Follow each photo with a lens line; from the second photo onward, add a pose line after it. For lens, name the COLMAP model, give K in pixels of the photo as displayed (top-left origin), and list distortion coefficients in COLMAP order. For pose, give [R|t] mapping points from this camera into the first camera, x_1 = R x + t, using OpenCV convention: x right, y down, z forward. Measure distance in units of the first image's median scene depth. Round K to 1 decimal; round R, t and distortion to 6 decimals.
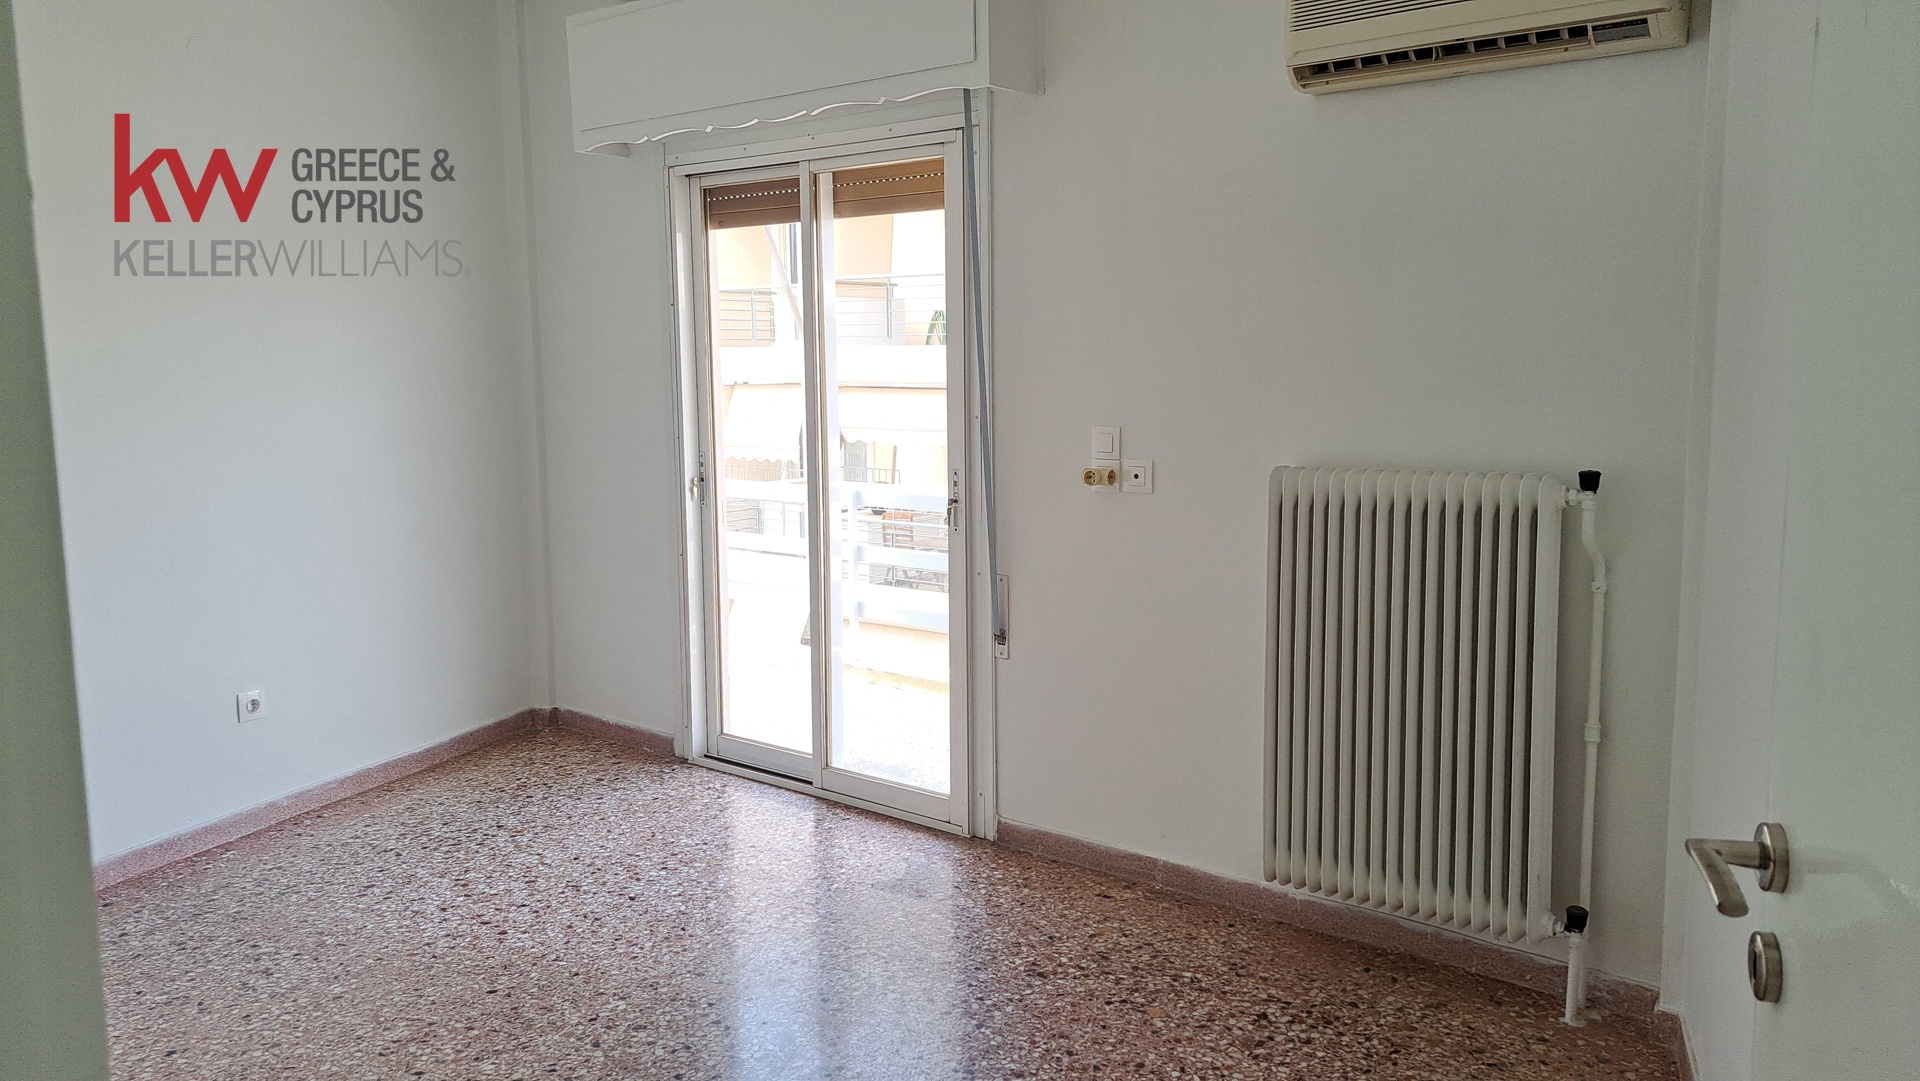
lens RADIAL K [[1398.9, 0, 960.0], [0, 1398.9, 540.5], [0, 0, 1]] dist [0.033245, -0.008583]
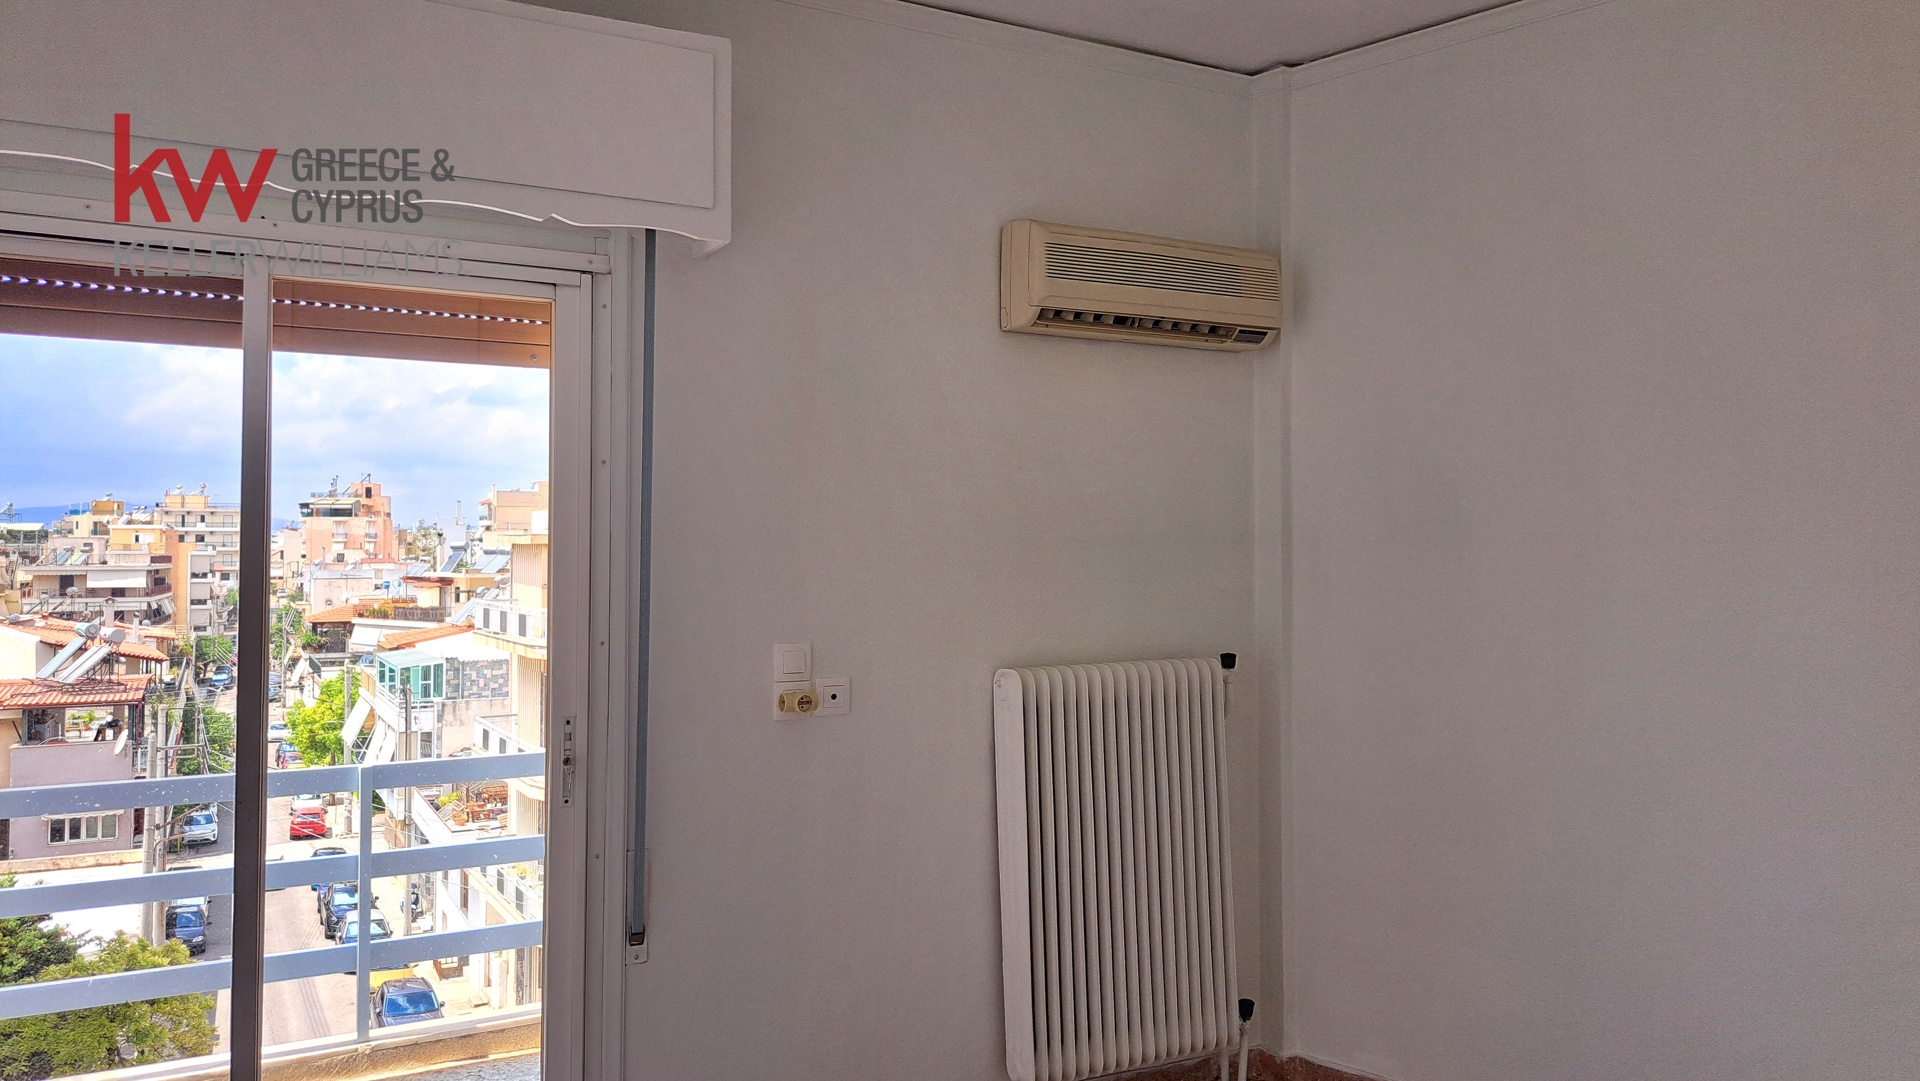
lens RADIAL K [[1410.0, 0, 960.9], [0, 1410.0, 504.3], [0, 0, 1]] dist [0.027714, -0.000499]
pose [[0.361270, 0.037874, 0.931692, -0.692350], [0.115254, 0.989699, -0.084922, -0.081682], [-0.925311, 0.138061, 0.353183, 0.585111]]
